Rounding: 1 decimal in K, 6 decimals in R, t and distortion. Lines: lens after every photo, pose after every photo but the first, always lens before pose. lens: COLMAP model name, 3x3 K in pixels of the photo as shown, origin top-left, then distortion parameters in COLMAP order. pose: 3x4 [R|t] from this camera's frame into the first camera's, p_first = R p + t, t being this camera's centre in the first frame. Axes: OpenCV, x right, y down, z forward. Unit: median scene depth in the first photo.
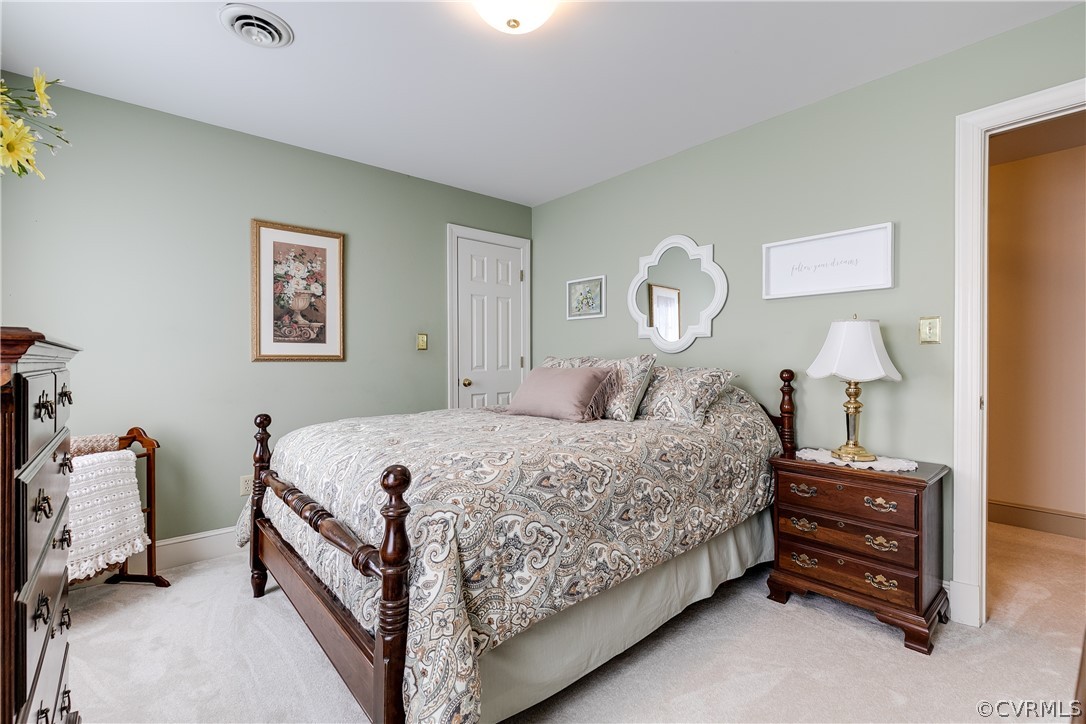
lens RADIAL K [[495.1, 0, 540.7], [0, 495.1, 363.9], [0, 0, 1]] dist [0.007788, -0.001977]
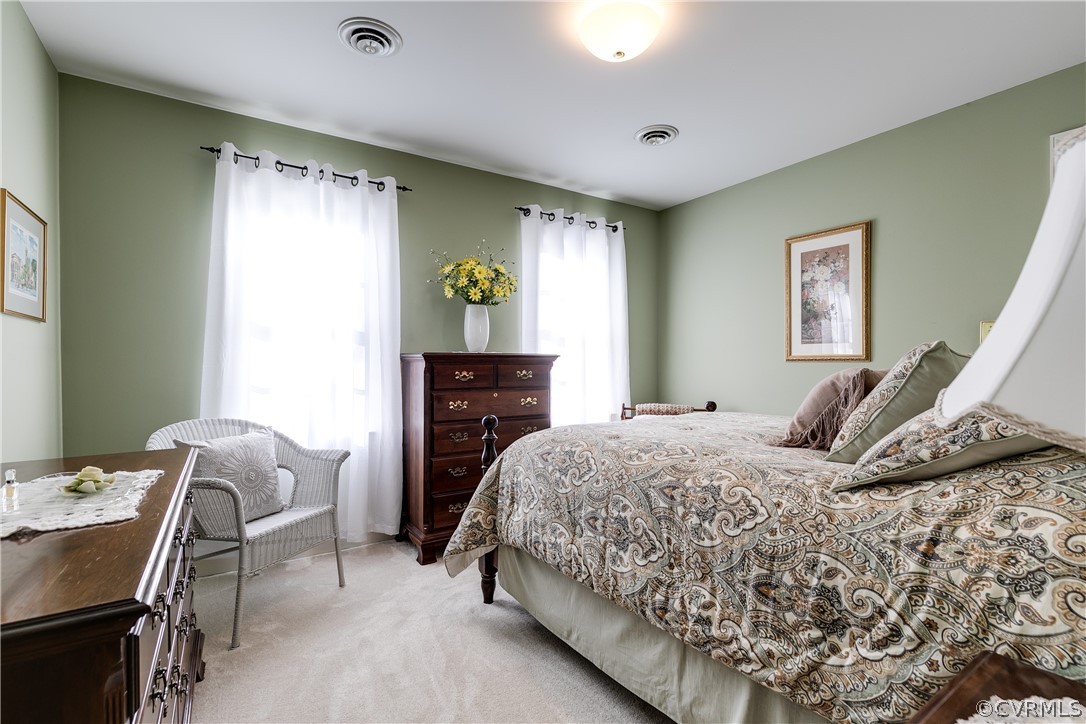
lens RADIAL K [[495.1, 0, 541.6], [0, 495.1, 362.4], [0, 0, 1]] dist [0.007788, -0.001977]
pose [[-0.132656, -0.004167, -0.991153, 0.990350], [-0.003563, 0.999987, -0.003727, 0.004228], [0.991156, 0.003037, -0.132669, 0.904708]]
